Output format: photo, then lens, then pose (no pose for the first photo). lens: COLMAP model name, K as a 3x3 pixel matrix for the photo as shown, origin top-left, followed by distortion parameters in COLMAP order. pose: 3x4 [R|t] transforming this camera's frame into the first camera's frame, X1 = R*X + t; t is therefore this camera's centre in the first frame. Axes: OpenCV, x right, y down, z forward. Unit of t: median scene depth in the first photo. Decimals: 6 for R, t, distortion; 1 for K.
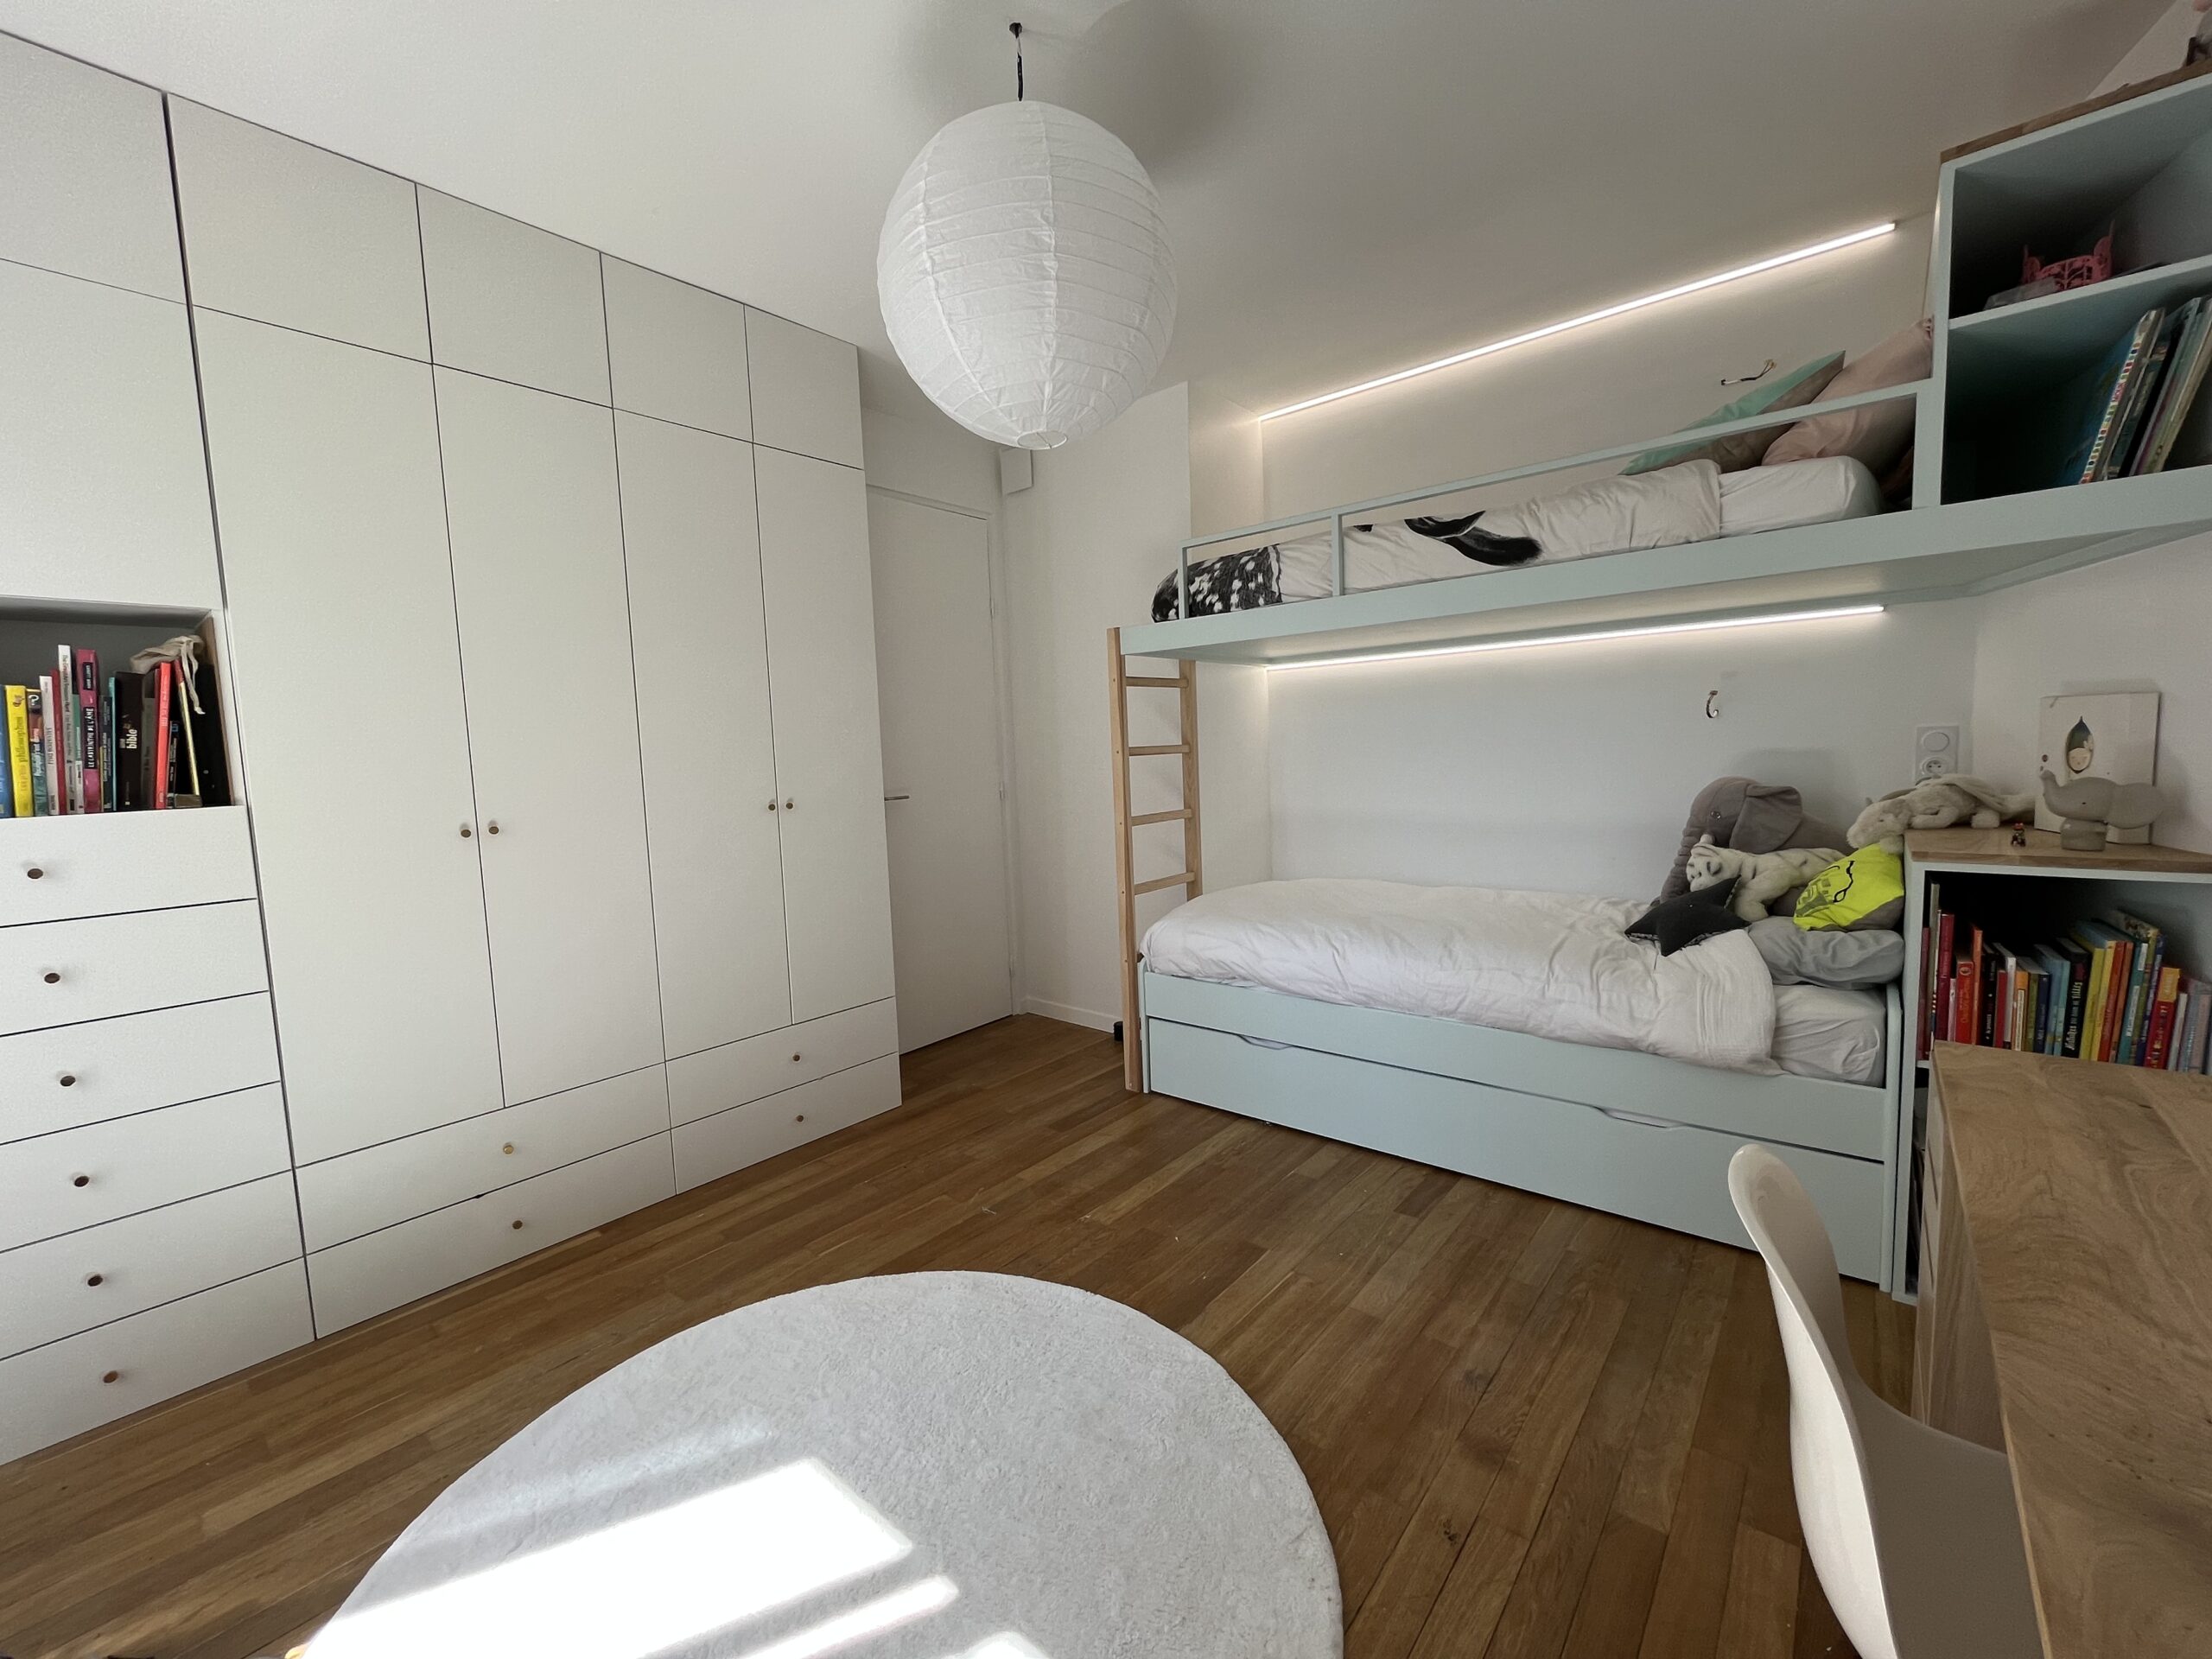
lens RADIAL K [[892.9, 0, 1098.9], [0, 892.9, 828.7], [0, 0, 1]] dist [0.000224, -0.000058]
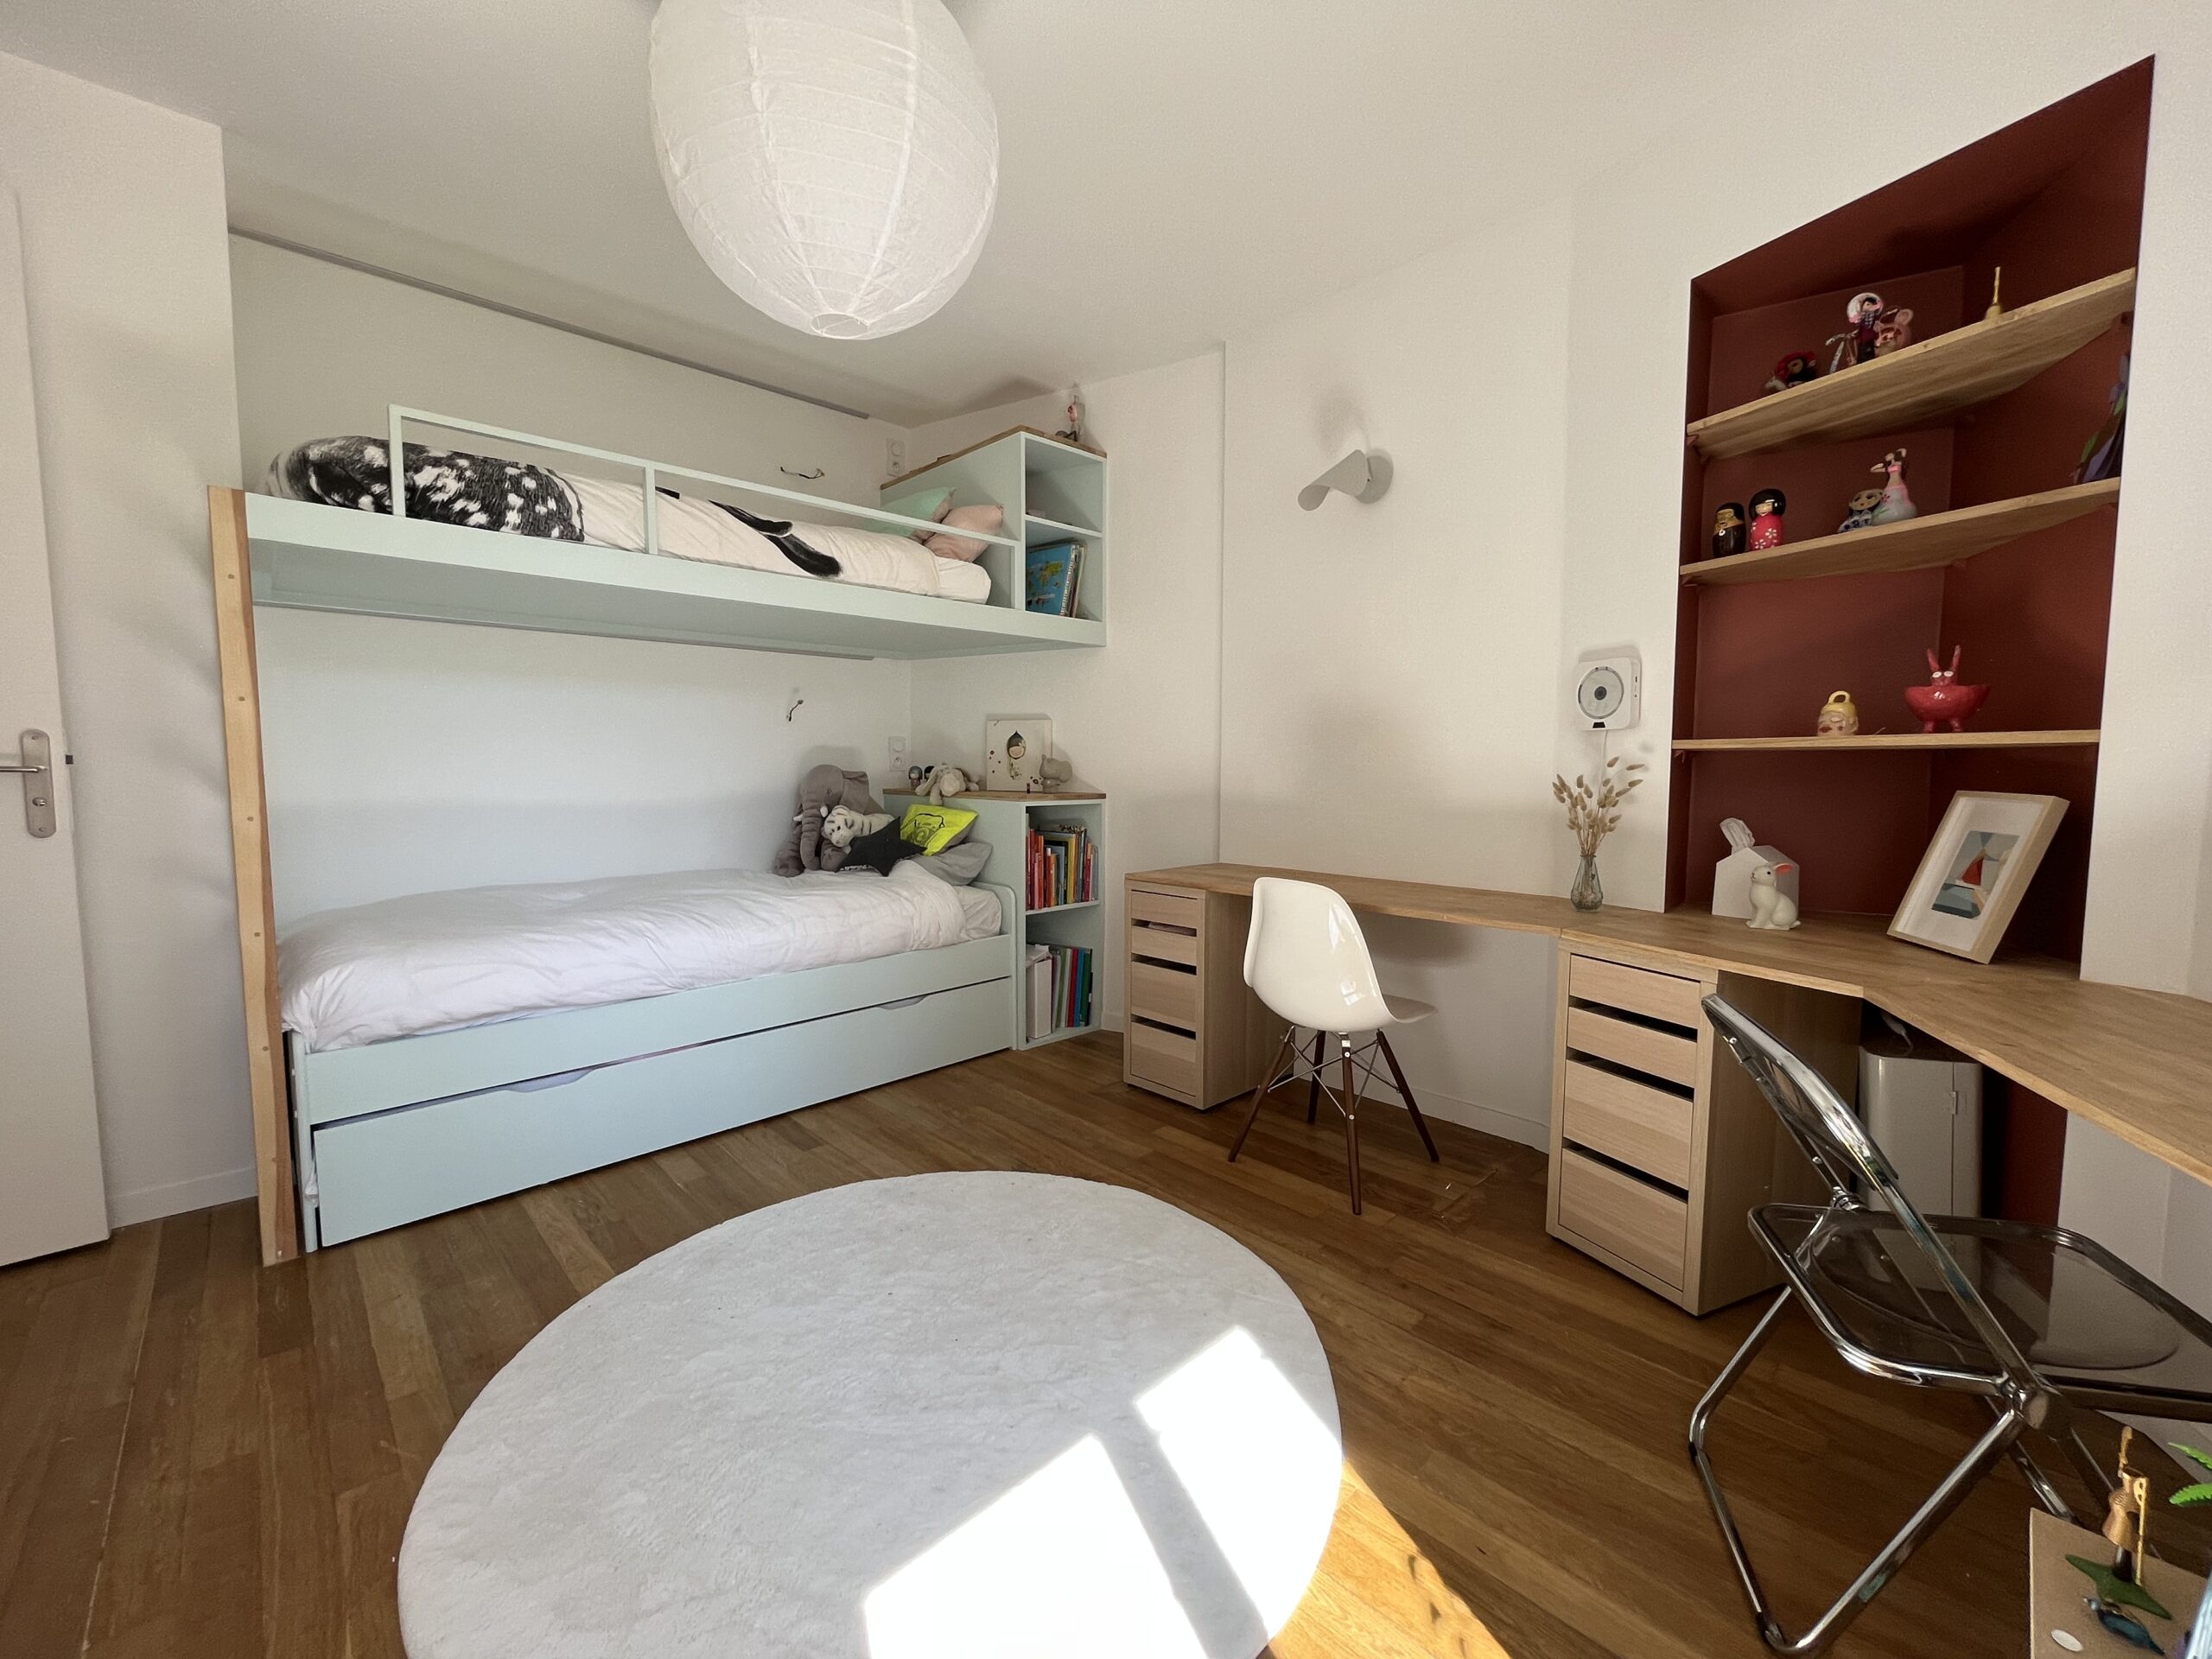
lens RADIAL K [[892.9, 0, 1098.0], [0, 892.9, 827.7], [0, 0, 1]] dist [0.000224, -0.000058]
pose [[0.105092, -0.029379, 0.994028, -0.601192], [0.089817, 0.995759, 0.019935, 0.046221], [-0.990398, 0.087186, 0.107285, 0.443468]]
